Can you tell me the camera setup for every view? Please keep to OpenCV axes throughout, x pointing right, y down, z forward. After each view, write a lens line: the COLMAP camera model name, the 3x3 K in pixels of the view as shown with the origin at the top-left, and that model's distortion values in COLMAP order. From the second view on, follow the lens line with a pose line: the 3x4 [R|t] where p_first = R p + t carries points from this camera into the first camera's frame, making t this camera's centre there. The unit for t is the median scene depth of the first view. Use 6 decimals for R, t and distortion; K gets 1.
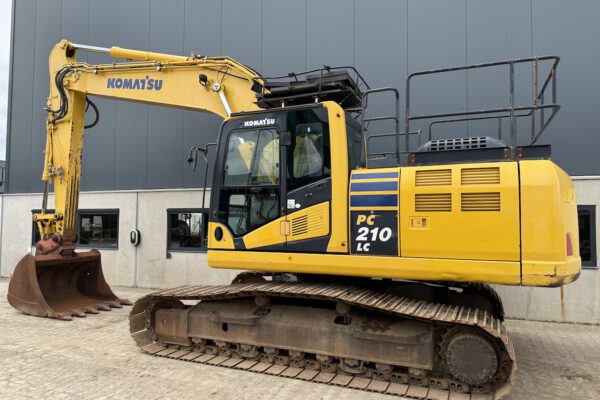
lens RADIAL K [[428.5, 0, 298.1], [0, 428.5, 196.6], [0, 0, 1]] dist [0.051630, -0.060181]
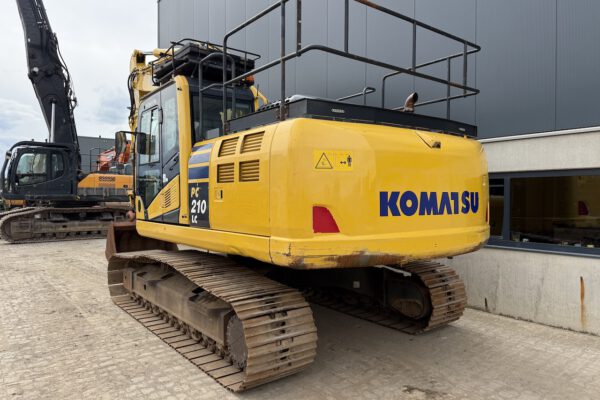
lens RADIAL K [[428.5, 0, 291.5], [0, 428.5, 192.2], [0, 0, 1]] dist [0.051630, -0.060181]
pose [[0.867879, -0.009320, -0.496688, 0.788339], [0.034206, 0.998572, 0.041032, 0.018600], [0.495597, -0.052601, 0.866959, 0.217252]]
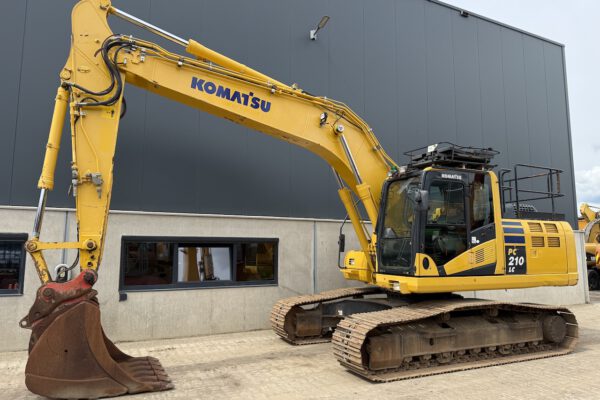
lens RADIAL K [[395.6, 0, 276.8], [0, 395.6, 209.0], [0, 0, 1]] dist [0.031157, -0.010346]
pose [[0.671991, 0.075550, 0.736695, -1.373102], [-0.043290, 0.997089, -0.062766, 0.024792], [-0.739293, 0.010287, 0.673306, 0.601731]]
